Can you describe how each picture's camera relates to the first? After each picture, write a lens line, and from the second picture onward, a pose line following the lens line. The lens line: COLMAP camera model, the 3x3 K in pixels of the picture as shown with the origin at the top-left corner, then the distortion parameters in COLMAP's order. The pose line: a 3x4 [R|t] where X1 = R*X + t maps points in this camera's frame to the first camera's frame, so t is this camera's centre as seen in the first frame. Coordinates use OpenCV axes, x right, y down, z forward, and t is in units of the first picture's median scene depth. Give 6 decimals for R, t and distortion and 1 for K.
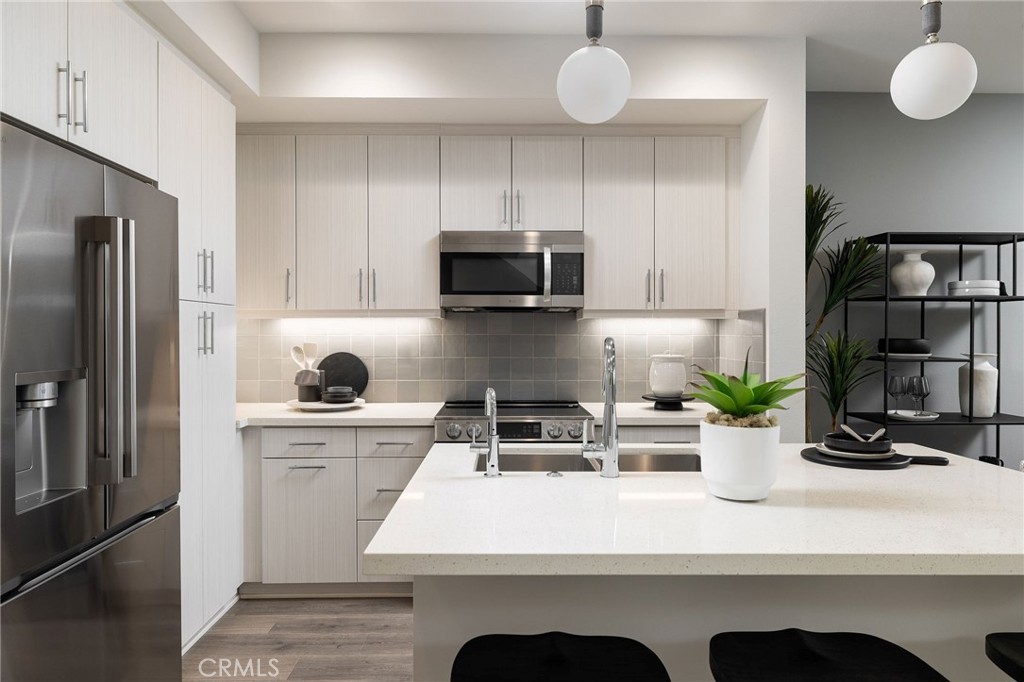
lens RADIAL K [[648.3, 0, 503.3], [0, 648.3, 339.8], [0, 0, 1]] dist [-0.001919, -0.002855]
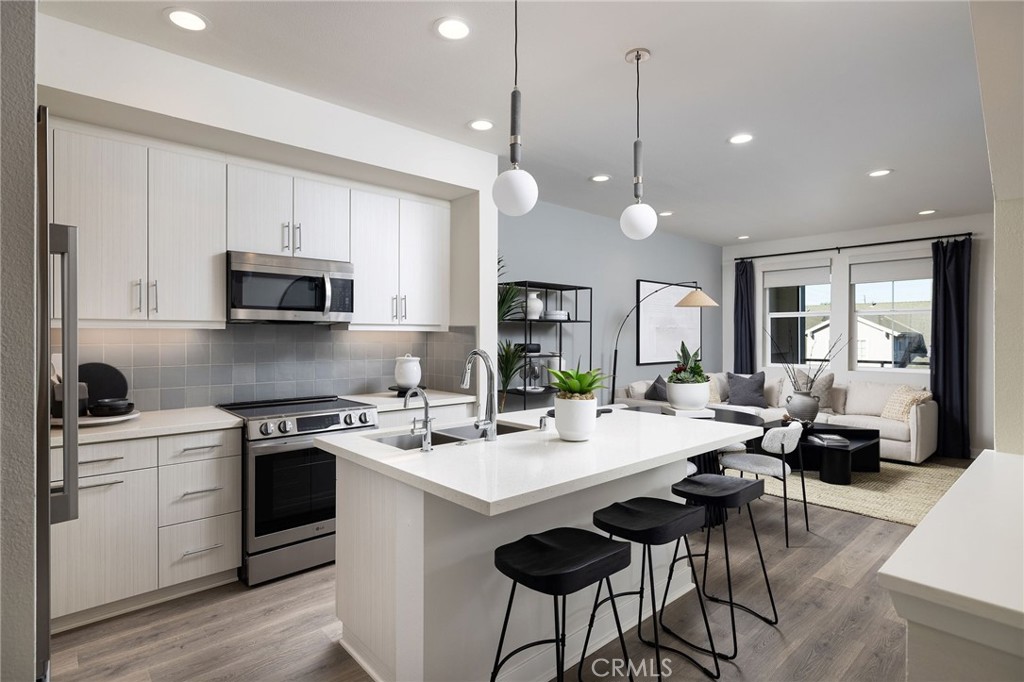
lens RADIAL K [[518.2, 0, 512.0], [0, 518.2, 341.0], [0, 0, 1]] dist [-0.001775, -0.000201]
pose [[0.747249, -0.003835, 0.664533, -0.320132], [0.002137, 0.999992, 0.003368, -0.015297], [-0.664540, -0.001097, 0.747252, 0.022513]]
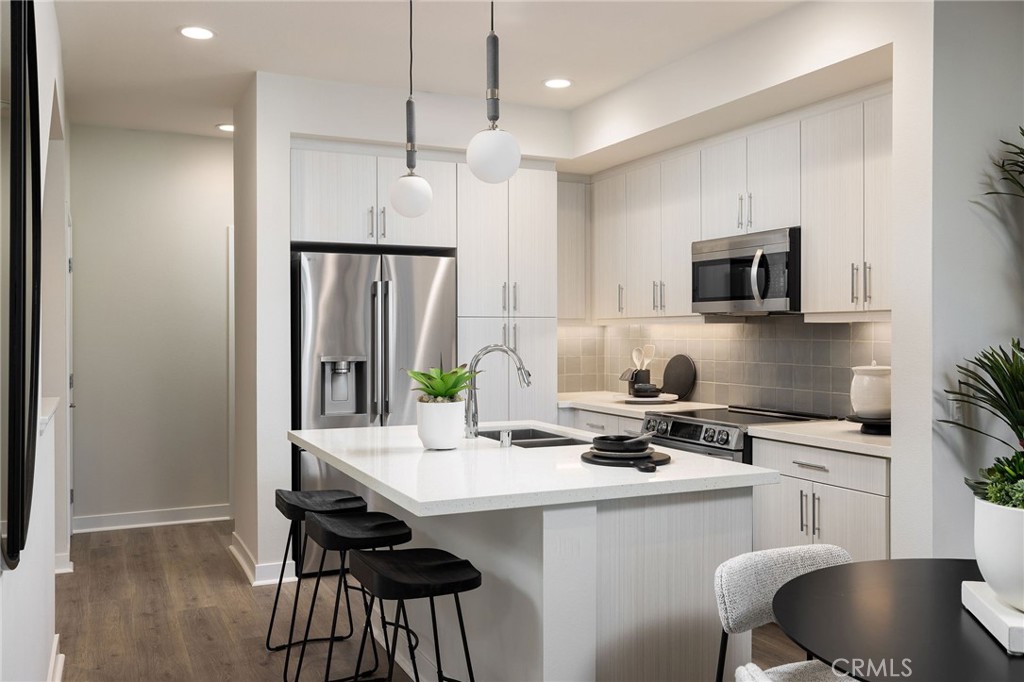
lens RADIAL K [[870.9, 0, 512.0], [0, 870.9, 341.0], [0, 0, 1]] dist [-0.002412, -0.003031]
pose [[0.422571, 0.007931, -0.906295, 1.072106], [-0.004821, 0.999967, 0.006503, -0.014407], [0.906317, 0.001621, 0.422596, 0.129197]]
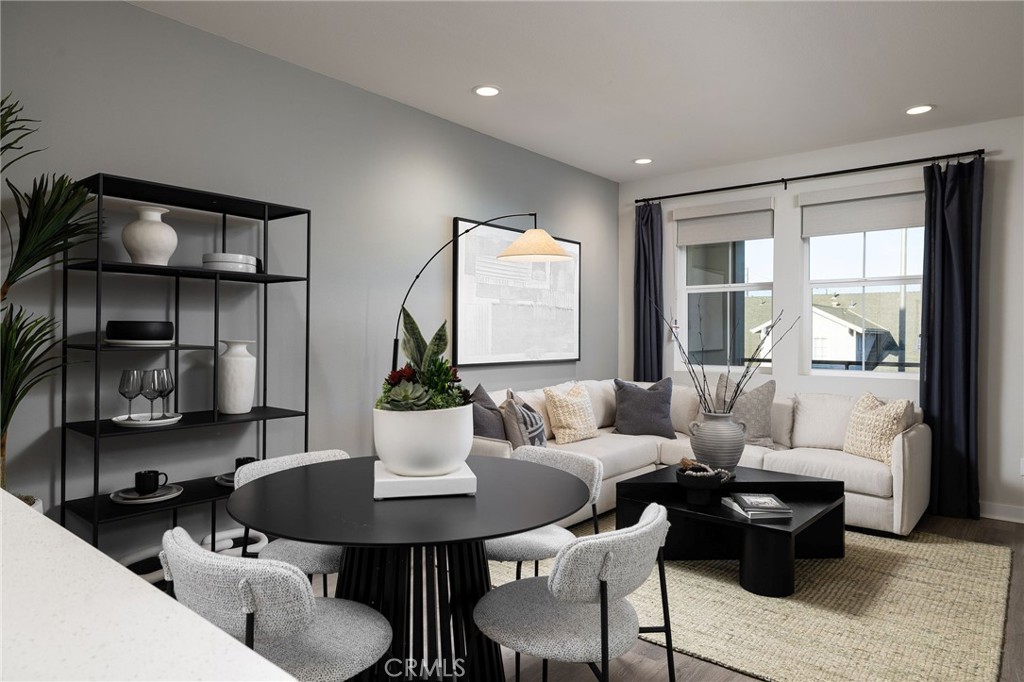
lens RADIAL K [[648.3, 0, 503.3], [0, 648.3, 339.8], [0, 0, 1]] dist [-0.001919, -0.002855]
pose [[0.650602, -0.002741, 0.759414, 0.321201], [-0.002886, 0.999977, 0.006082, 0.014950], [-0.759414, -0.006149, 0.650579, 0.175137]]
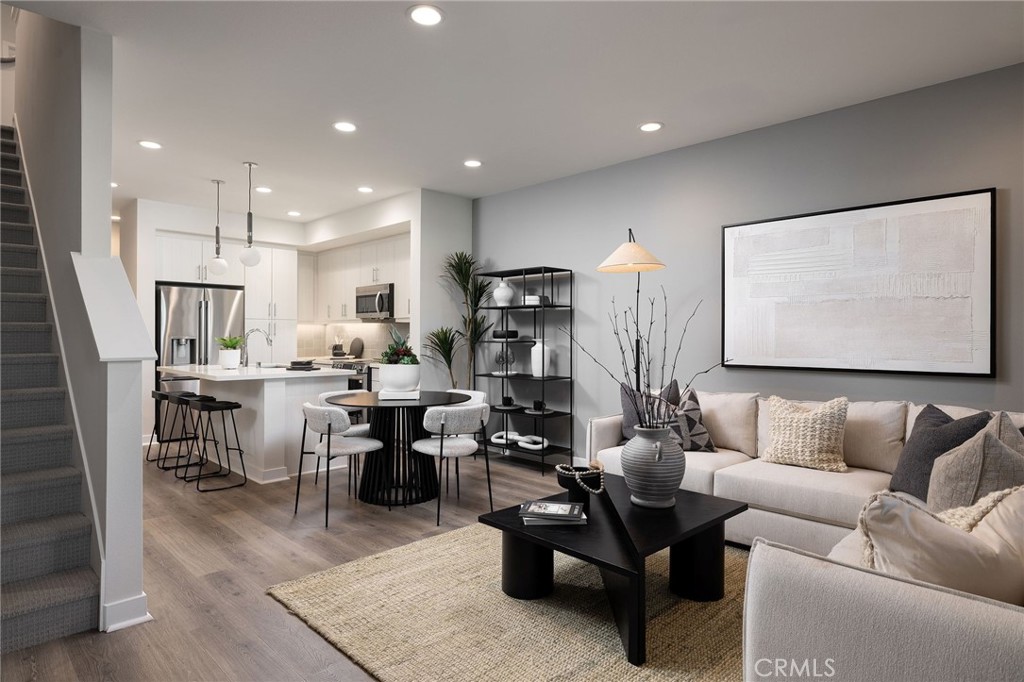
lens RADIAL K [[576.7, 0, 512.0], [0, 576.7, 341.0], [0, 0, 1]] dist [0.000923, -0.000172]
pose [[0.699865, 0.006155, -0.714249, 1.868012], [-0.008386, 0.999965, 0.000401, 0.027693], [0.714226, 0.005709, 0.699892, -0.099951]]
